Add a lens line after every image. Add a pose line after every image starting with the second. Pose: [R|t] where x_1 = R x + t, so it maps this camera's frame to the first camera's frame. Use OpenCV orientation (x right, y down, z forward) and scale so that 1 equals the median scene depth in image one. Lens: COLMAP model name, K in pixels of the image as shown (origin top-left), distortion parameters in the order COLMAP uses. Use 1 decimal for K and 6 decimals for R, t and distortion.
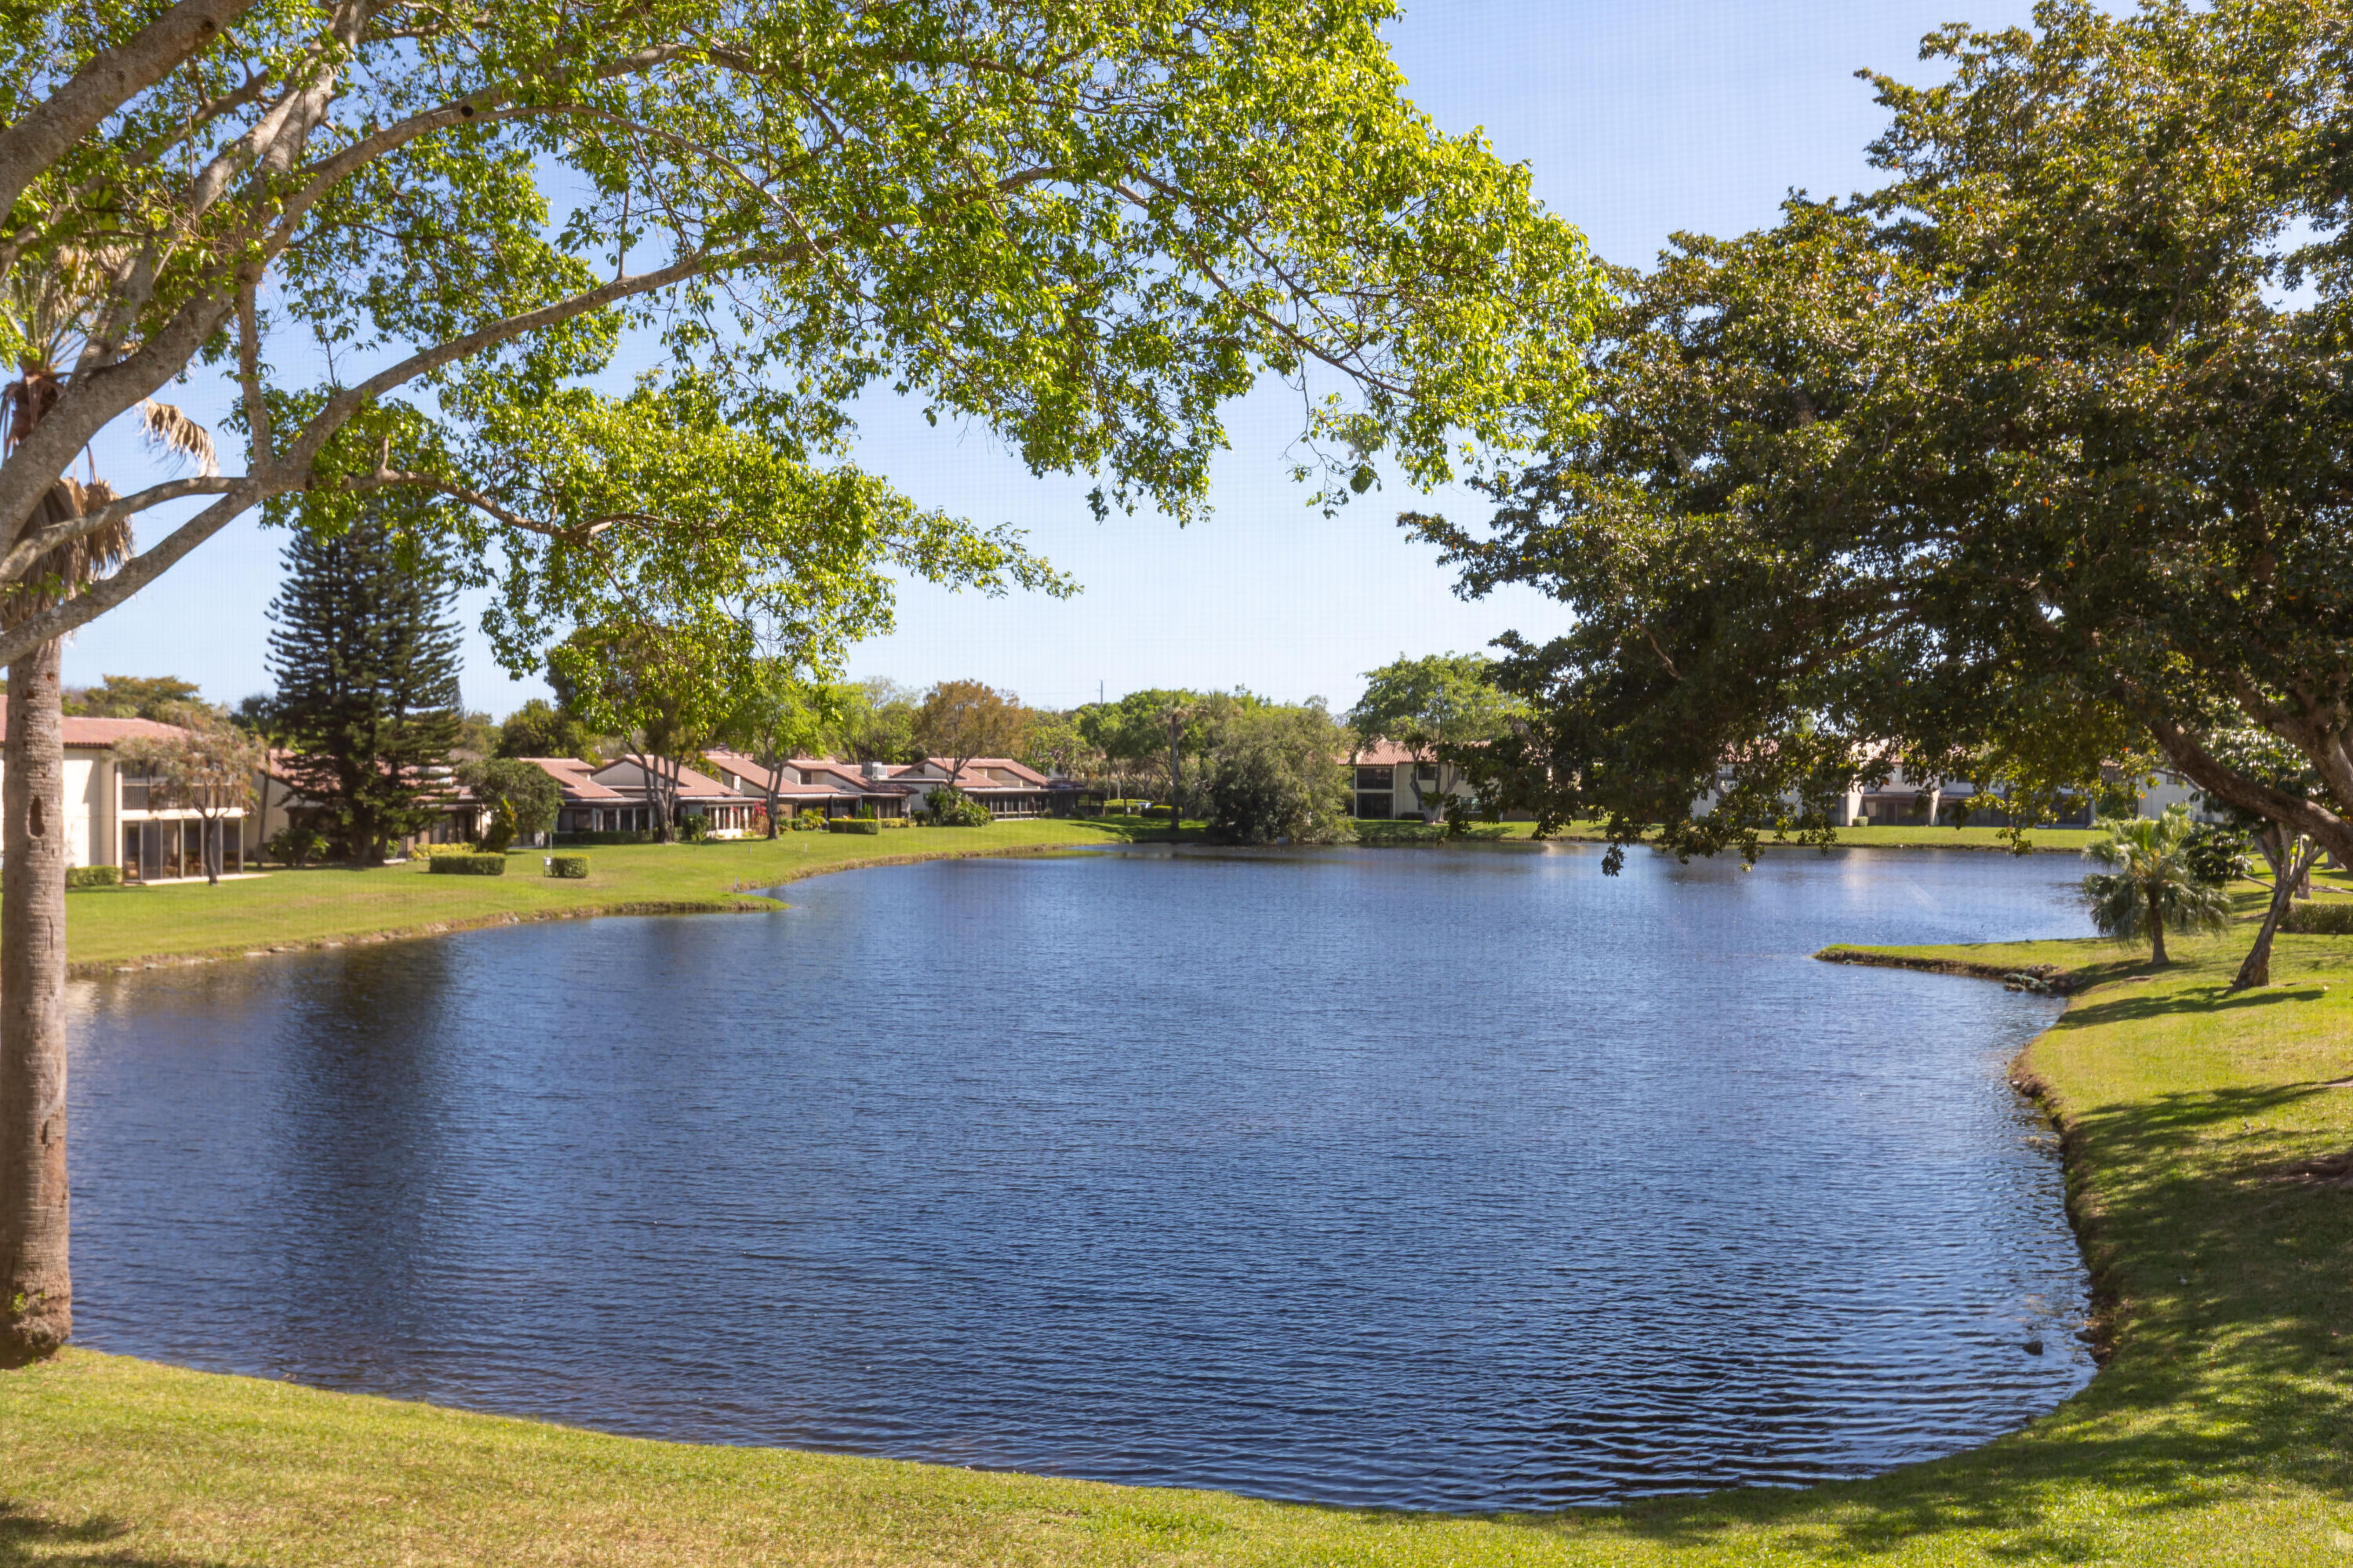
lens RADIAL K [[2250.2, 0, 1160.6], [0, 2250.2, 771.8], [0, 0, 1]] dist [0.014155, -0.004816]
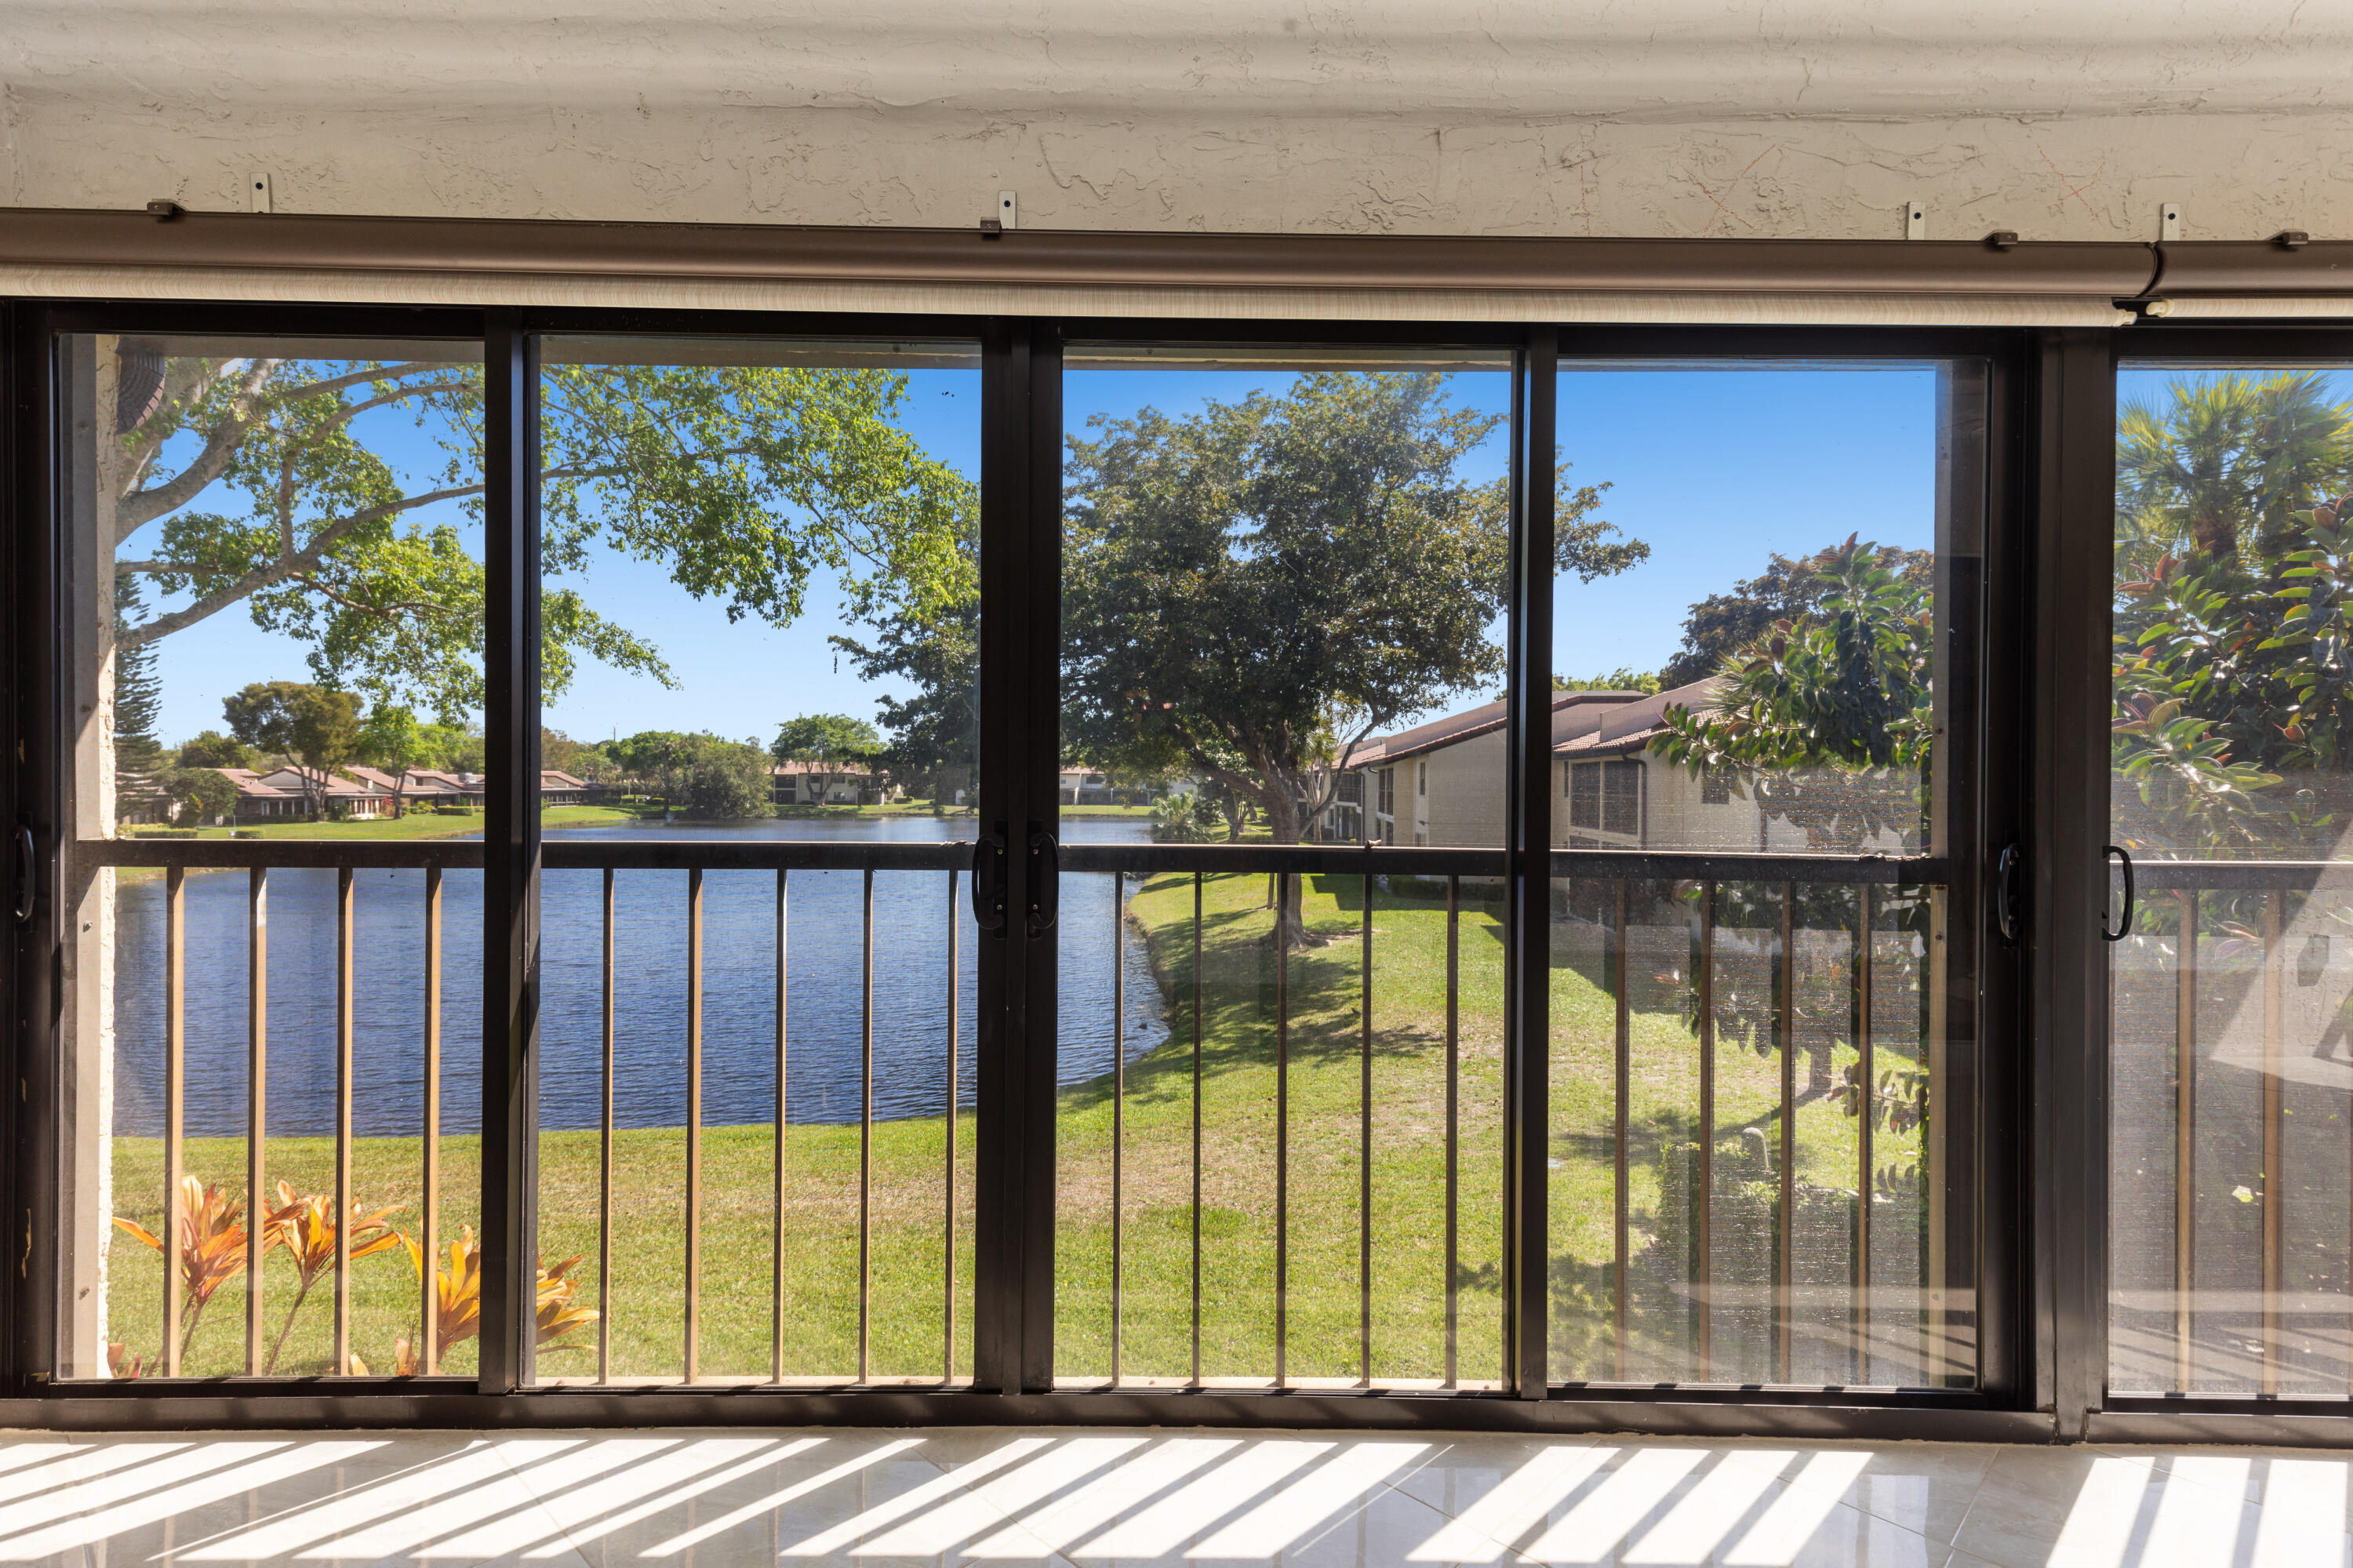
lens RADIAL K [[1183.9, 0, 1176.5], [0, 1183.9, 784.0], [0, 0, 1]] dist [0.014168, -0.001981]
pose [[0.913571, -0.002445, 0.406673, -0.012072], [0.001462, 0.999995, 0.002728, 0.004331], [-0.406677, -0.001898, 0.913570, -0.014518]]
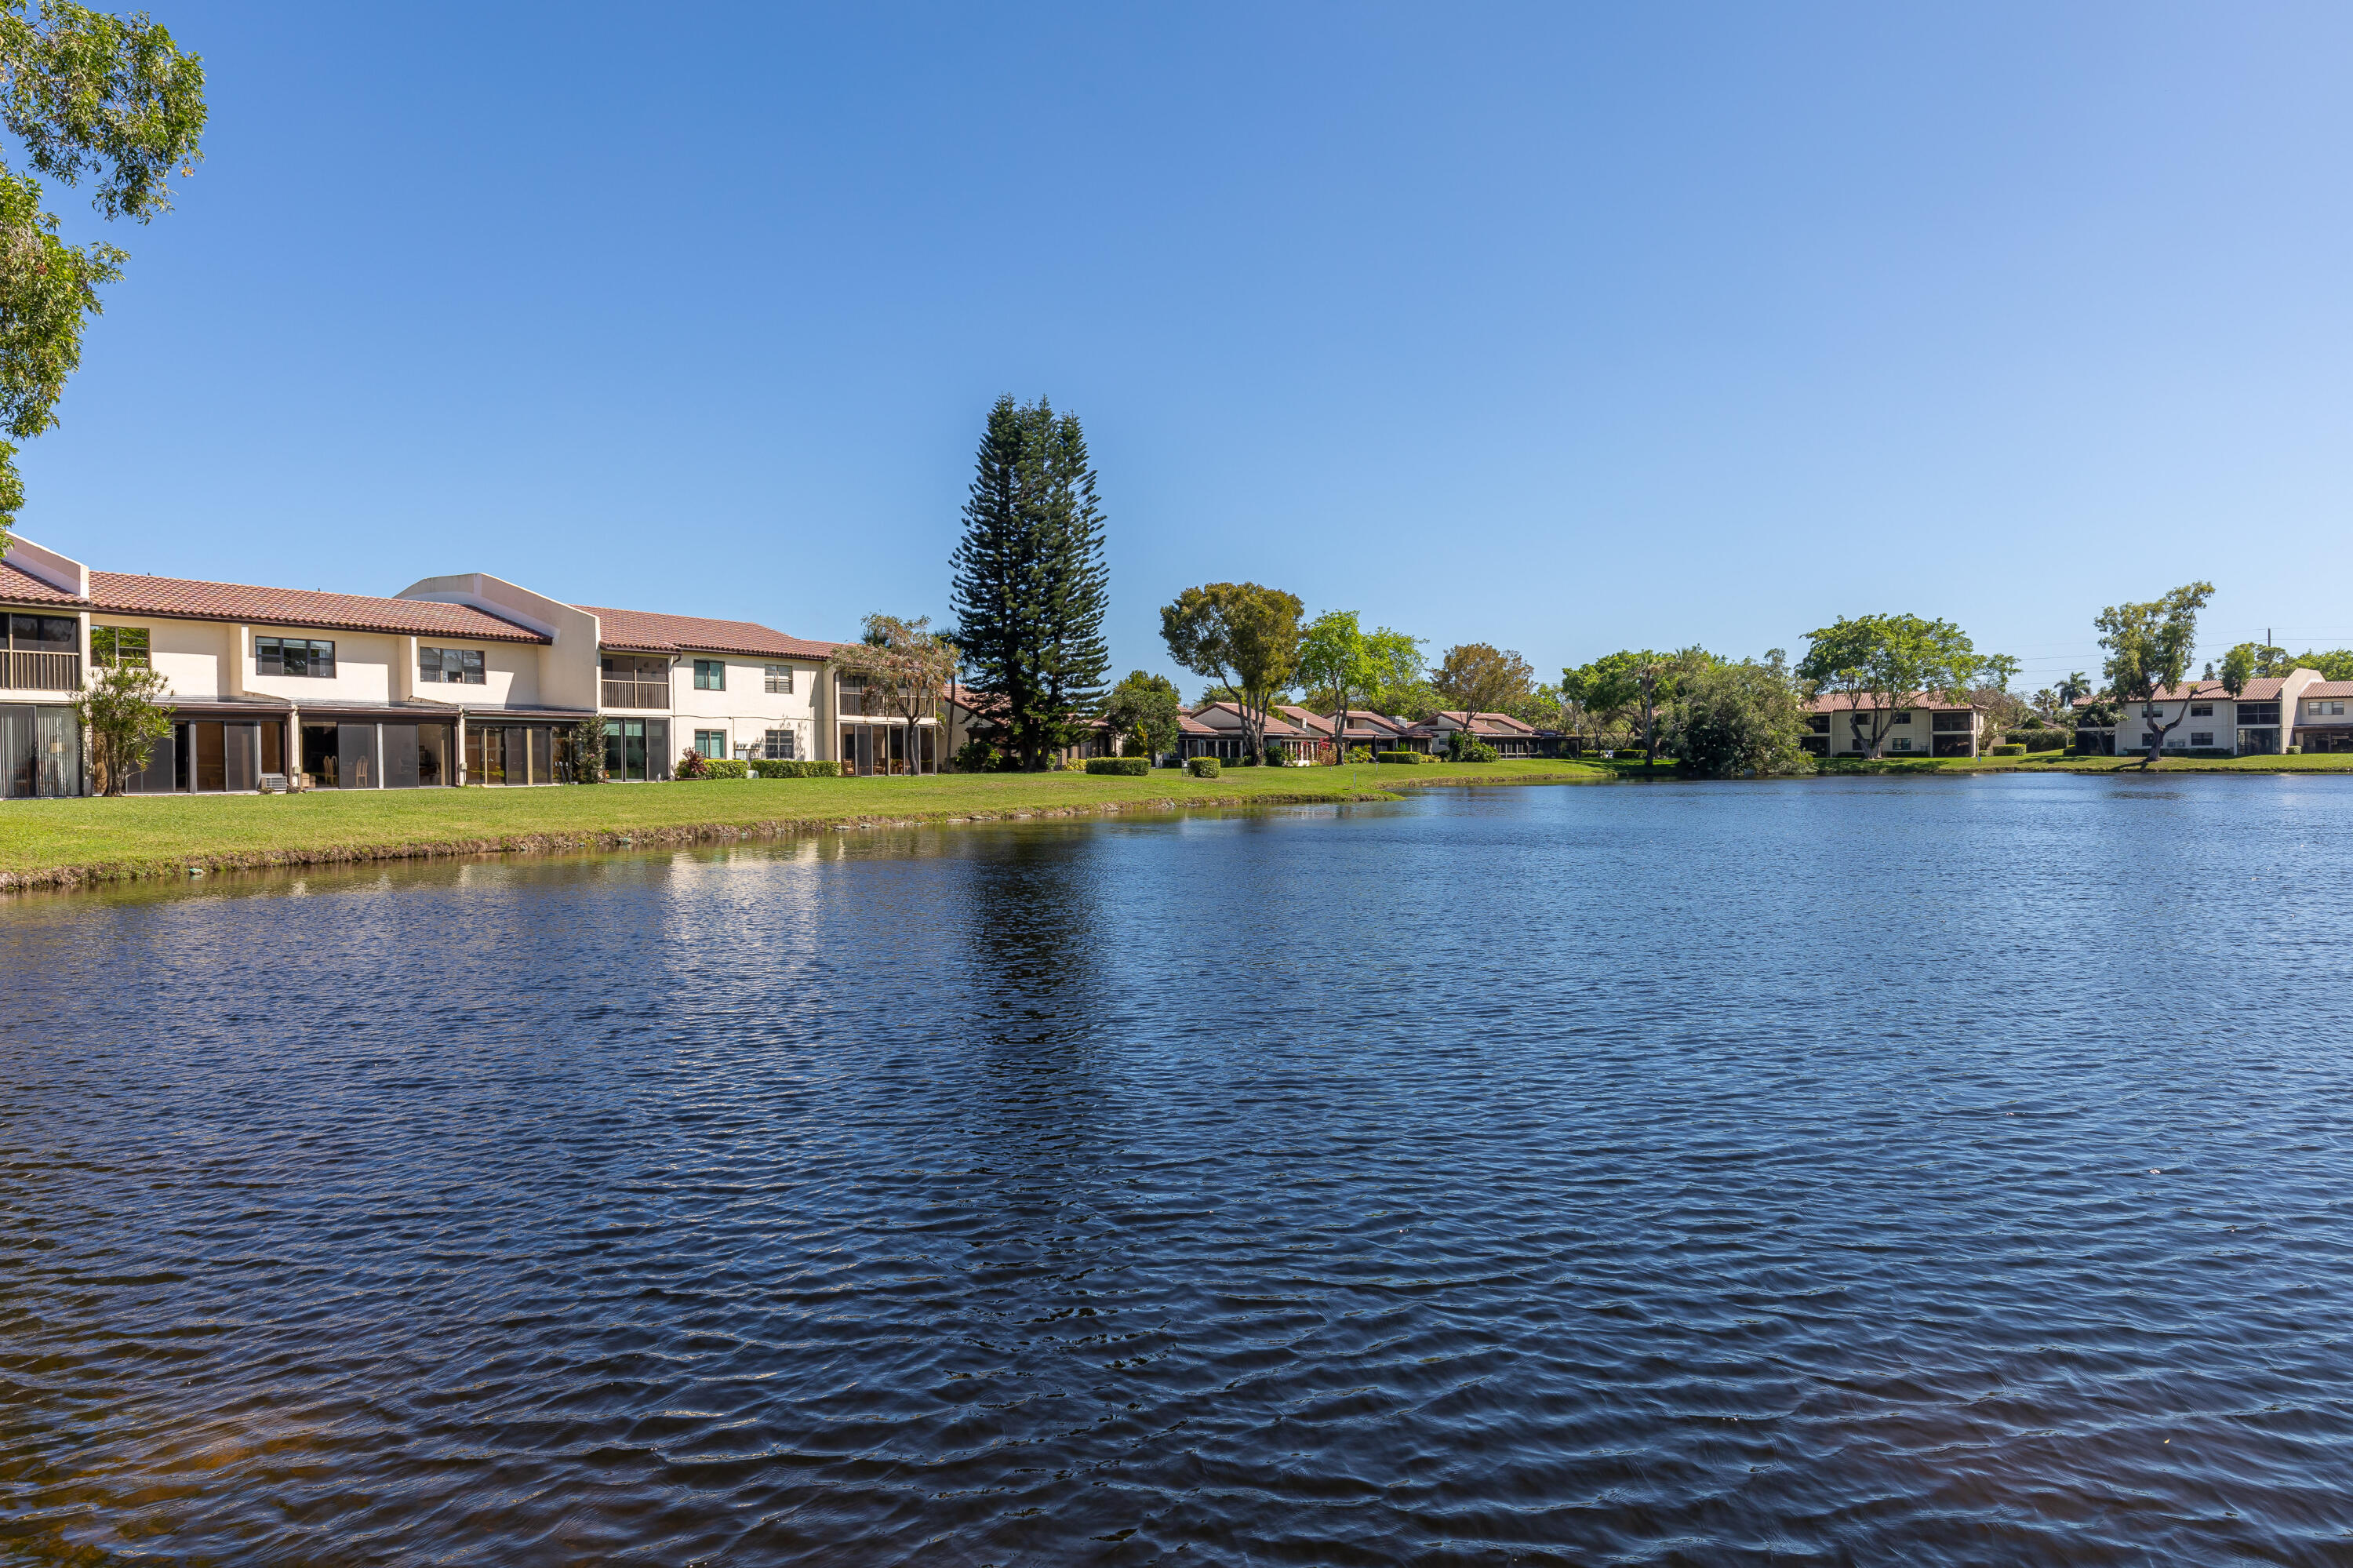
lens RADIAL K [[1577.0, 0, 1177.8], [0, 1577.0, 762.4], [0, 0, 1]] dist [0.001281, -0.001666]
pose [[0.975082, -0.012345, -0.221501, -0.094471], [0.012550, 0.999921, -0.000482, 0.038000], [0.221489, -0.002309, 0.975160, 0.209040]]
